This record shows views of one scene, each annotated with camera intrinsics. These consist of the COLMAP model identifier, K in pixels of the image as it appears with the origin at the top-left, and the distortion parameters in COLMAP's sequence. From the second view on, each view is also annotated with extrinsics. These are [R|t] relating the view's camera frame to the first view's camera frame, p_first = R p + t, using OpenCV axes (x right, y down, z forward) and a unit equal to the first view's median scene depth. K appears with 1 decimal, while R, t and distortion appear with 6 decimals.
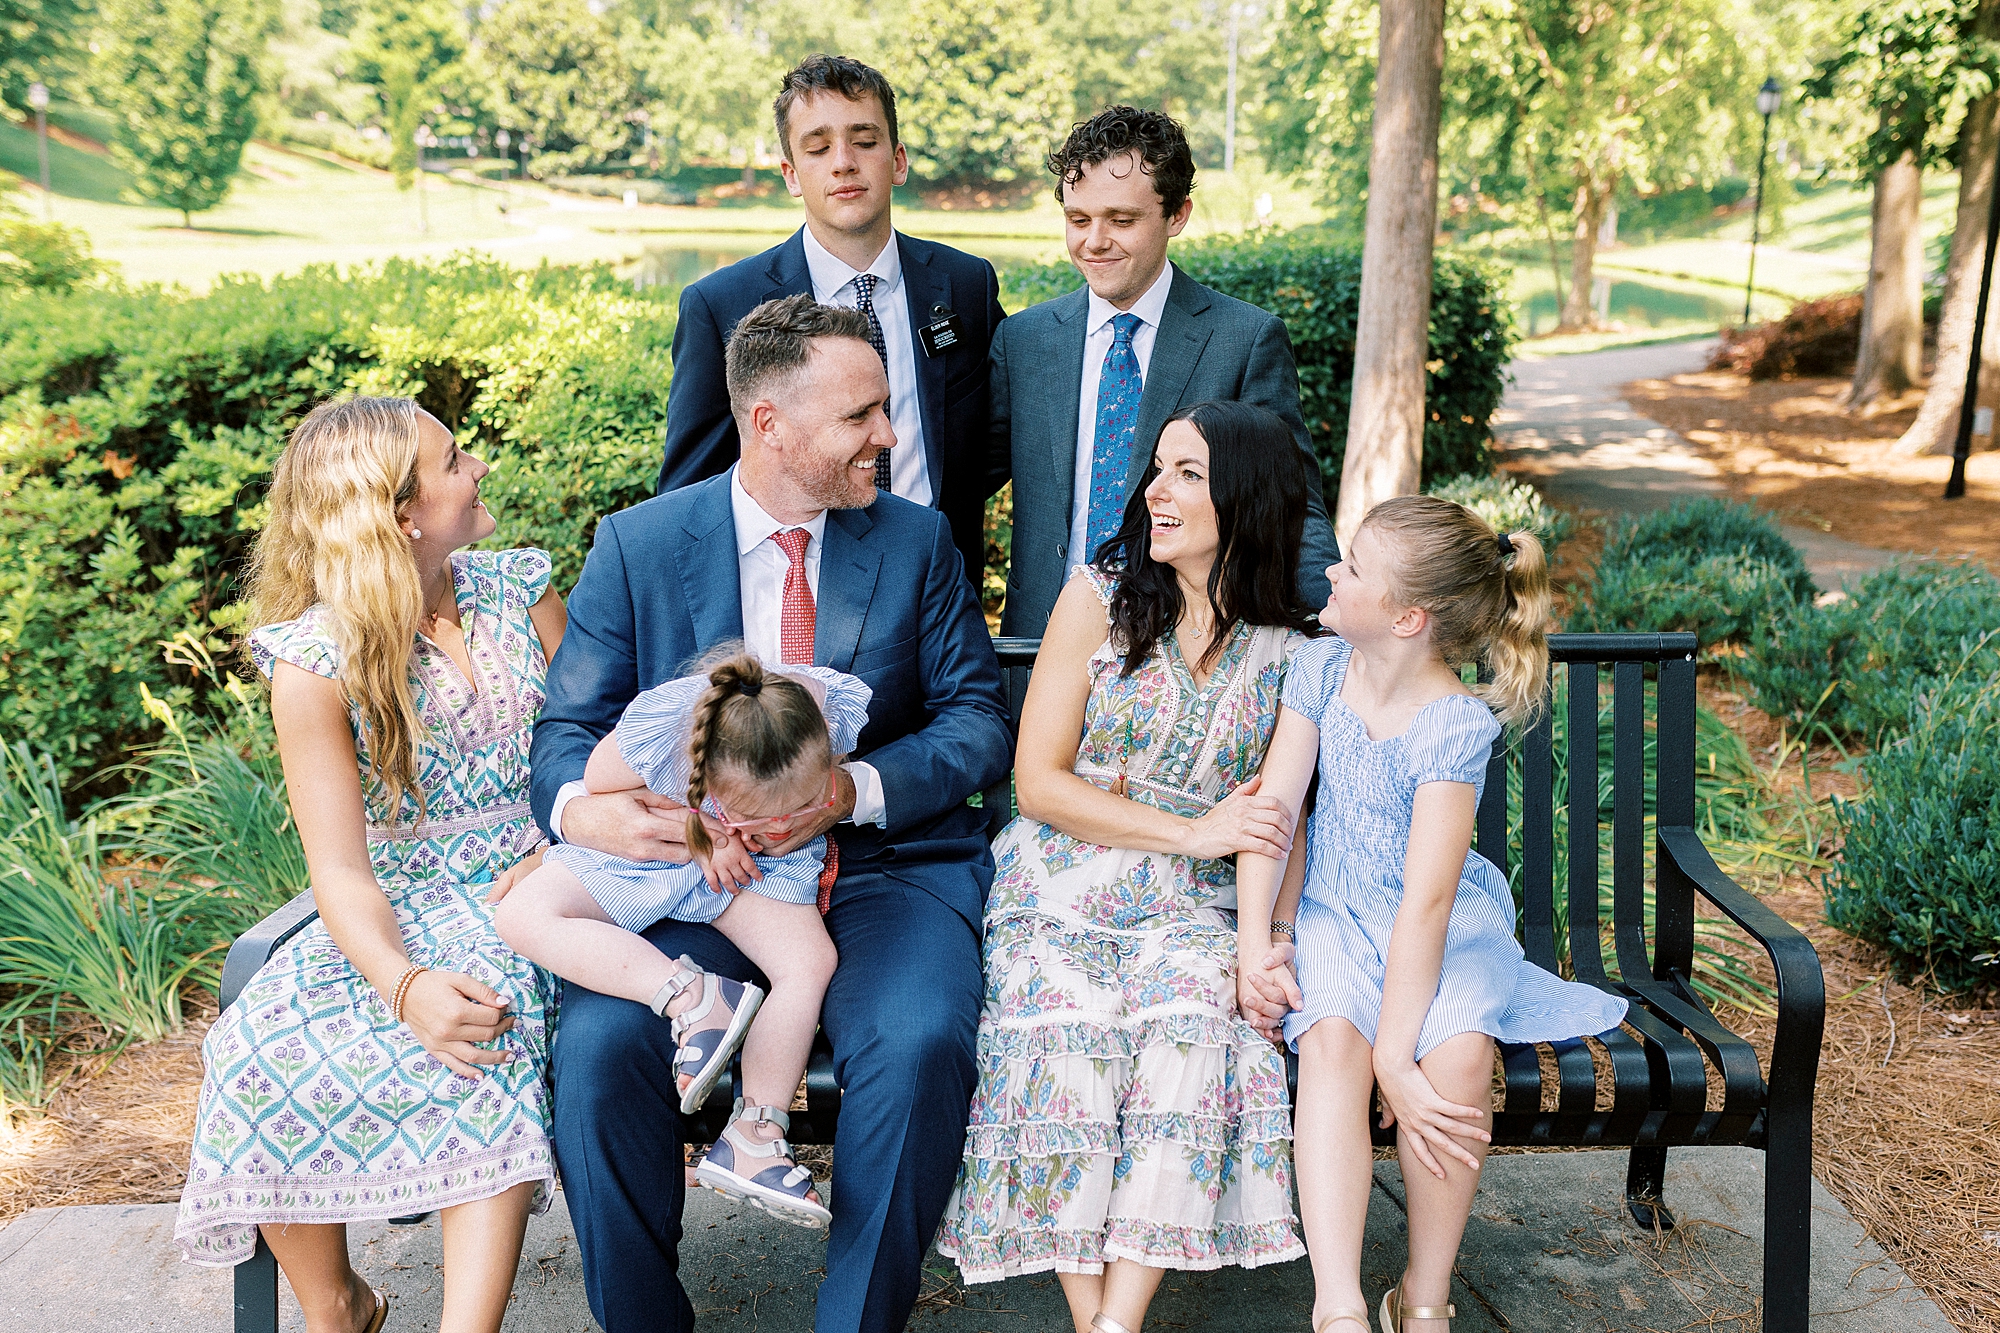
lens RADIAL K [[1967.3, 0, 1041.6], [0, 1967.3, 668.5], [0, 0, 1]] dist [-0.005200, 0.012711]
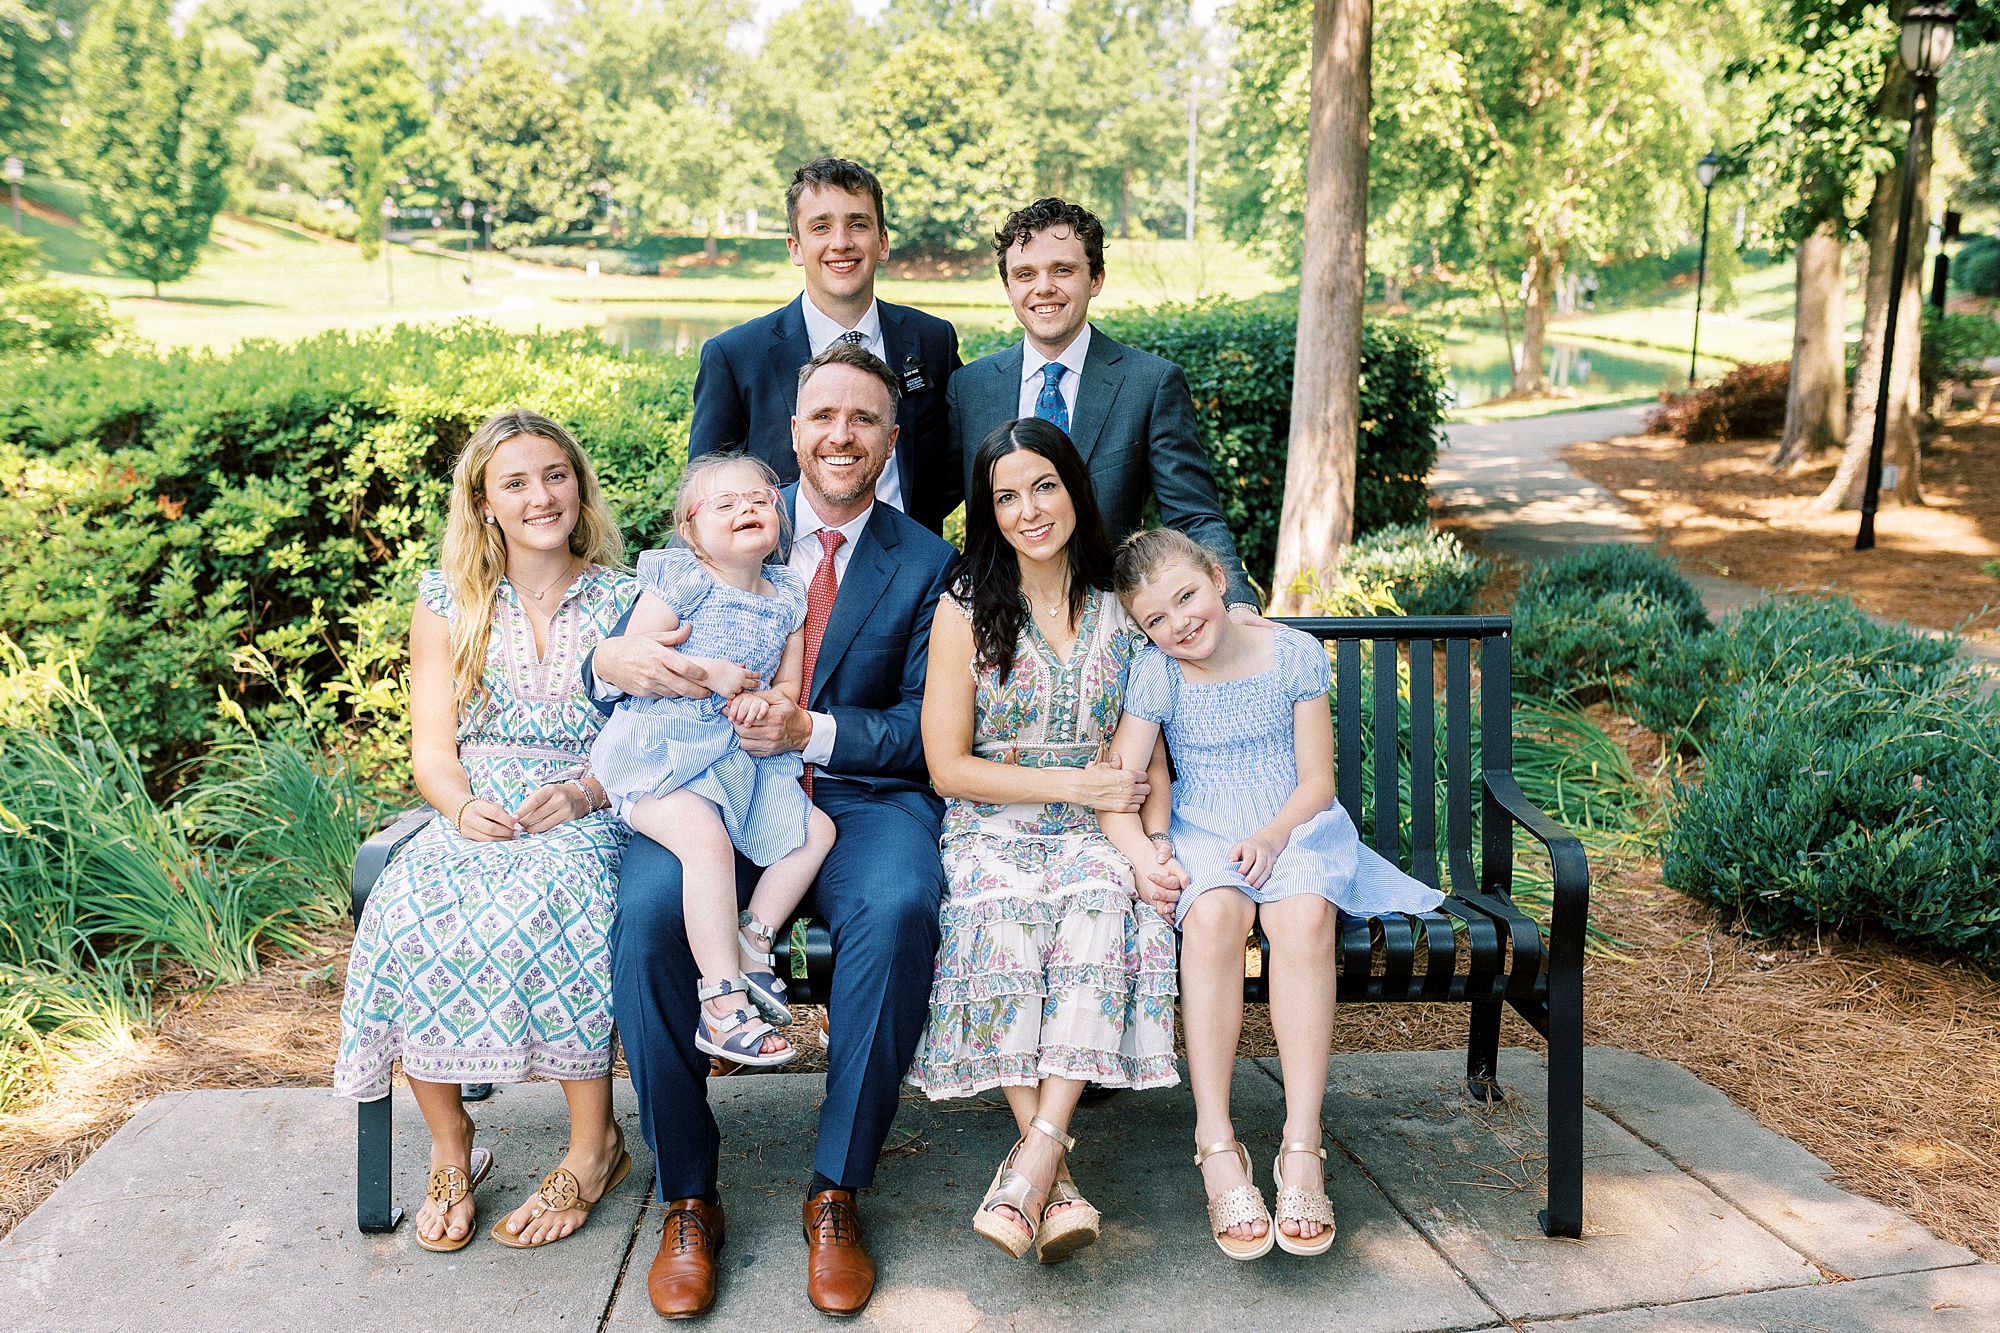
lens RADIAL K [[1980.6, 0, 1000.0], [0, 1980.6, 666.5], [0, 0, 1]] dist [-0.000494, -0.003257]
pose [[0.999998, -0.000984, -0.001664, 0.002376], [0.000924, 0.999355, -0.035912, 0.015925], [0.001698, 0.035910, 0.999354, -0.069781]]
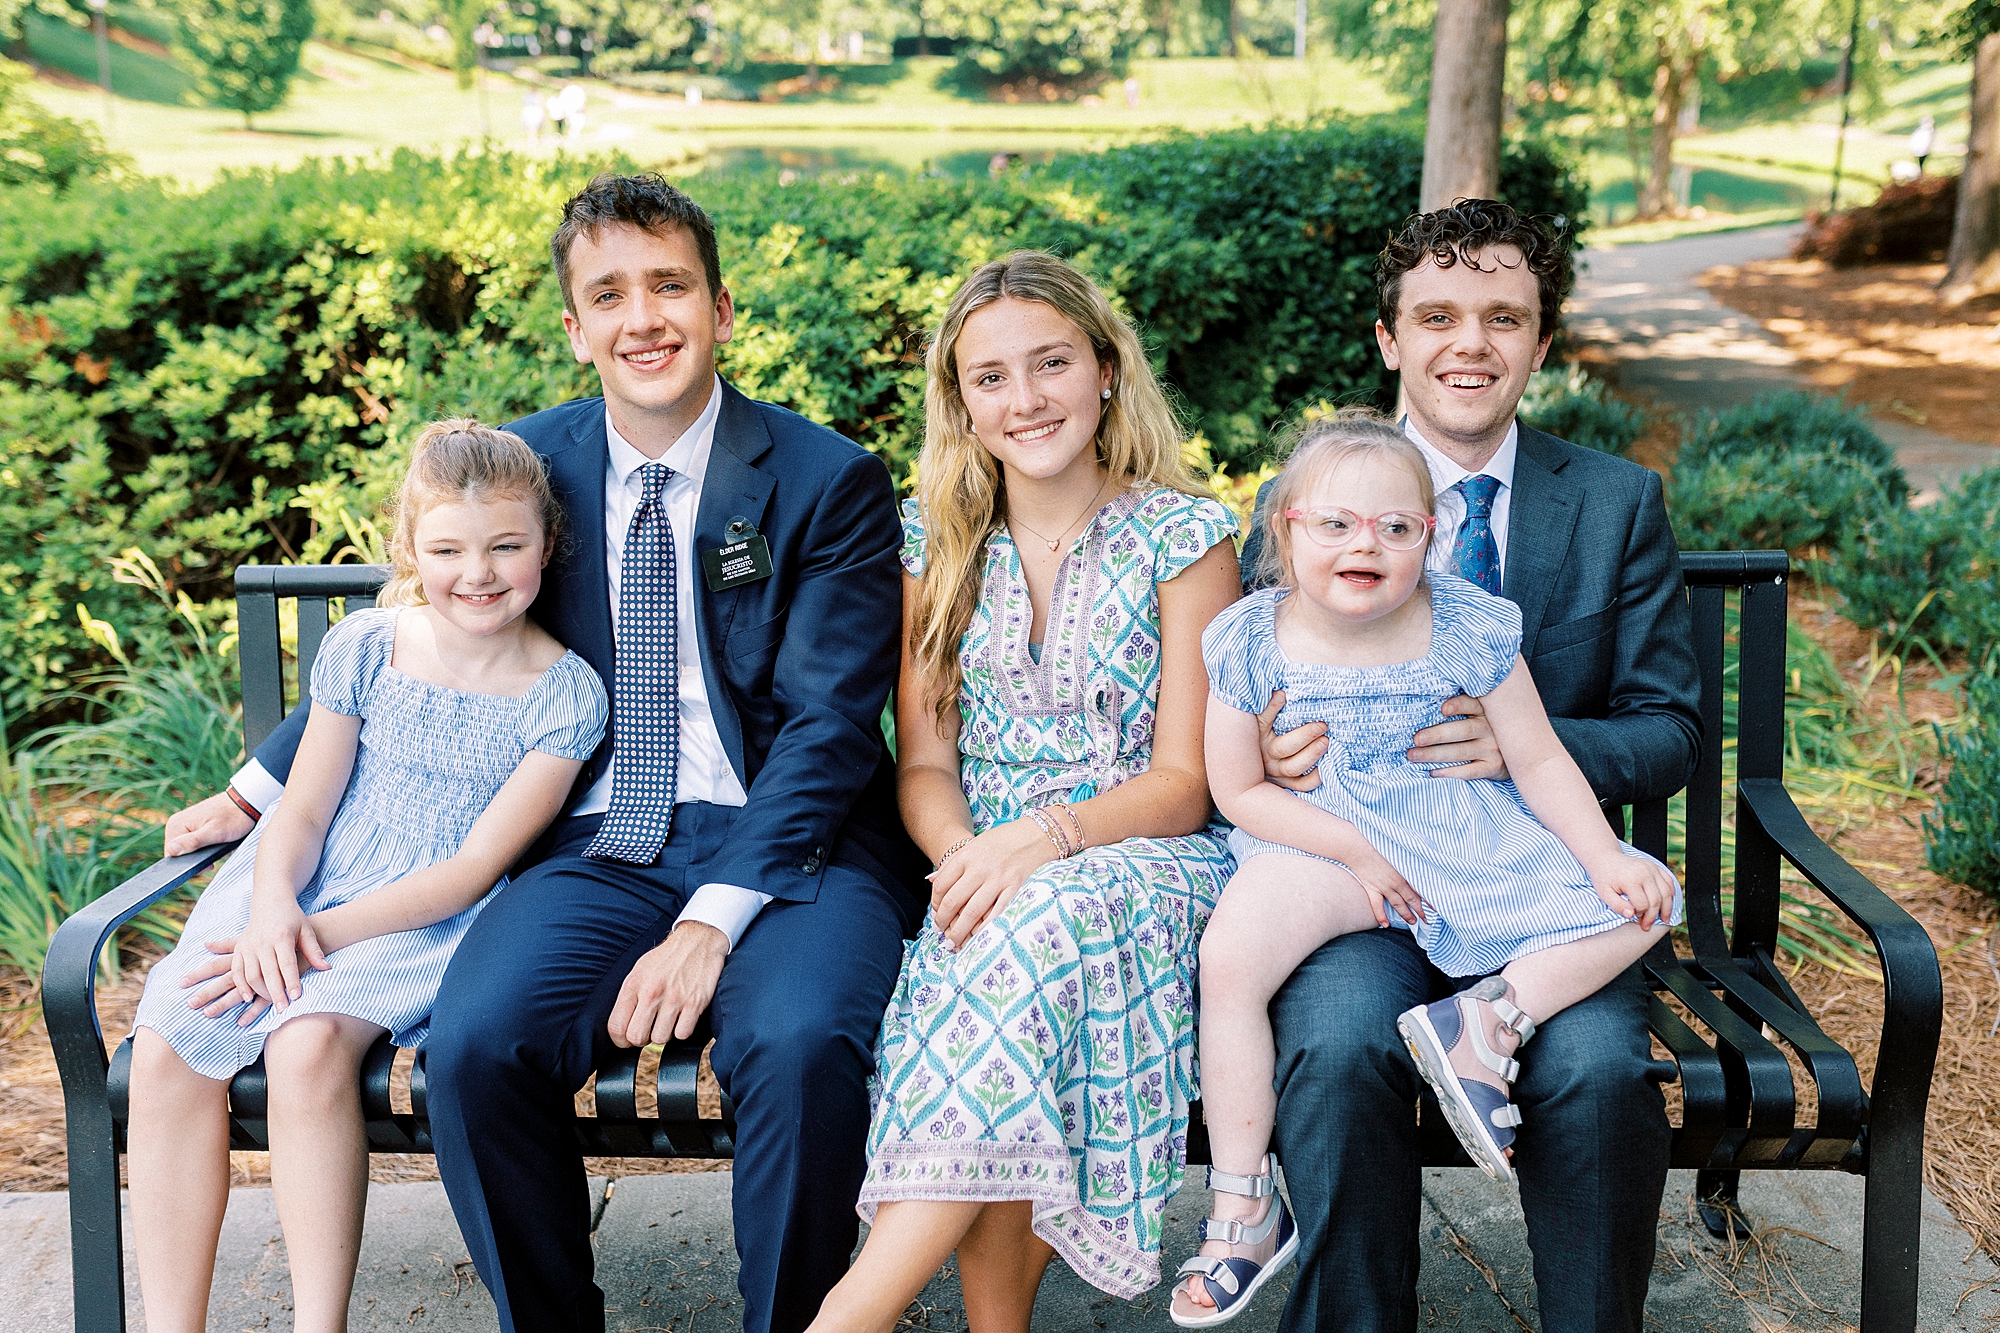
lens RADIAL K [[1967.3, 0, 1041.6], [0, 1967.3, 668.5], [0, 0, 1]] dist [-0.005200, 0.012711]
pose [[0.999382, -0.002635, -0.035042, 0.011080], [0.004418, 0.998693, 0.050918, -0.003232], [0.034862, -0.051041, 0.998088, 0.037703]]
